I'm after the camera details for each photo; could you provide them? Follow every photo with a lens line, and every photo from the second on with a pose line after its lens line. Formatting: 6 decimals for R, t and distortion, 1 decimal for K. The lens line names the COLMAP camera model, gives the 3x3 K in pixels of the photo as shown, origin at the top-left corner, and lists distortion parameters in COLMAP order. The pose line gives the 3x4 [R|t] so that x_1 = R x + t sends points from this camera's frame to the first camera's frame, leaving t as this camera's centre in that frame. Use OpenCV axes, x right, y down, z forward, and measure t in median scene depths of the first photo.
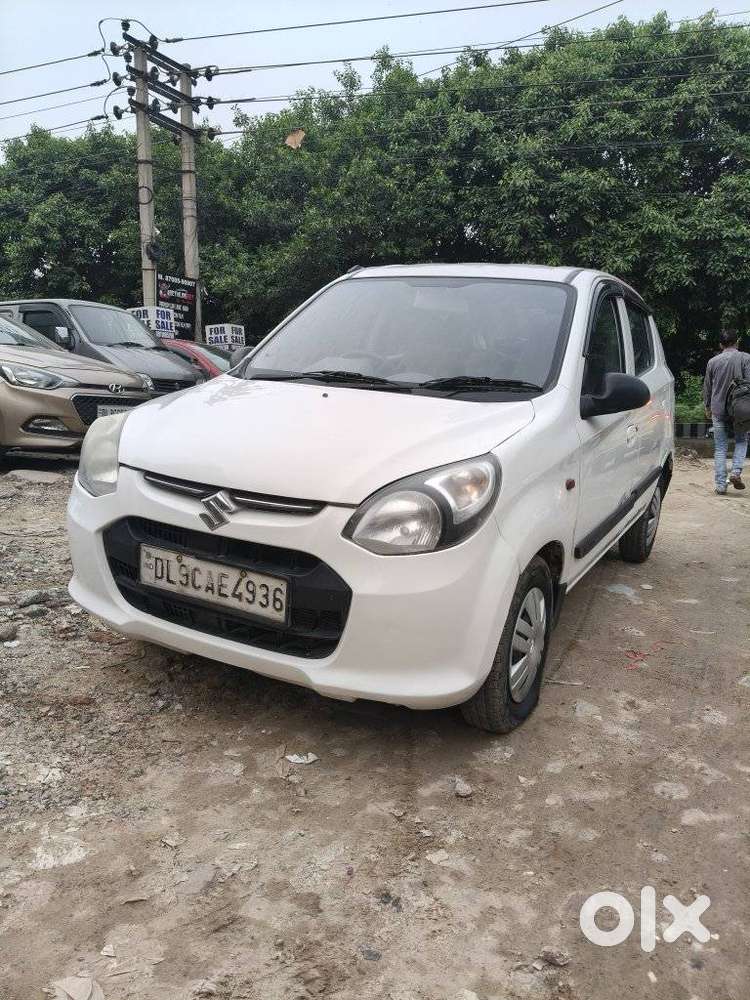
lens RADIAL K [[800.1, 0, 374.2], [0, 800.1, 505.7], [0, 0, 1]] dist [-0.027002, -0.011104]
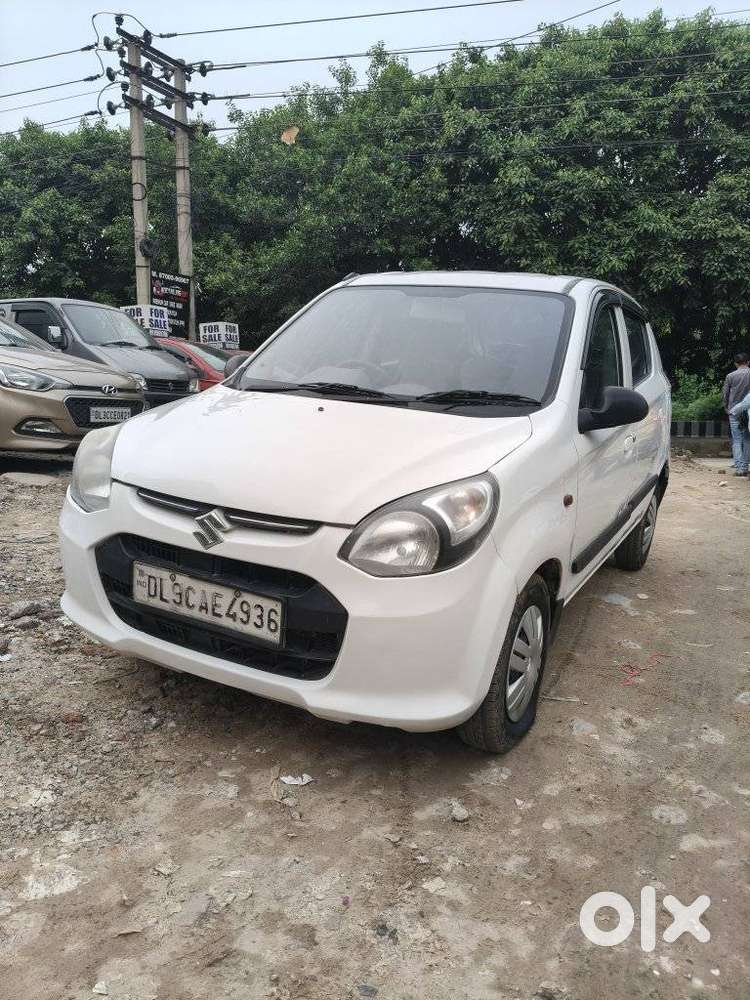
lens RADIAL K [[800.1, 0, 374.2], [0, 800.1, 505.7], [0, 0, 1]] dist [-0.027002, -0.011104]
pose [[0.999968, 0.002509, 0.007569, -0.002348], [-0.002554, 0.999979, 0.005994, -0.023803], [-0.007554, -0.006013, 0.999953, 0.009910]]
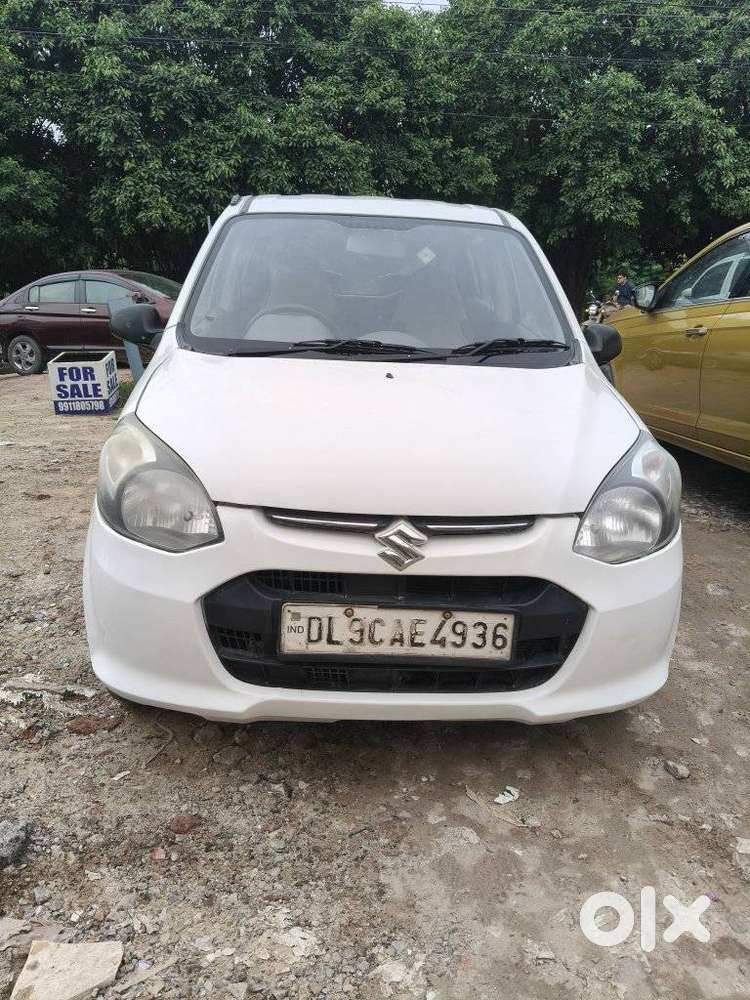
lens RADIAL K [[800.9, 0, 375.0], [0, 800.9, 500.0], [0, 0, 1]] dist [-0.020527, -0.010959]
pose [[0.847940, -0.169418, 0.502291, -0.498737], [0.112908, 0.983531, 0.141131, -0.125006], [-0.517929, -0.062958, 0.853104, 0.271982]]
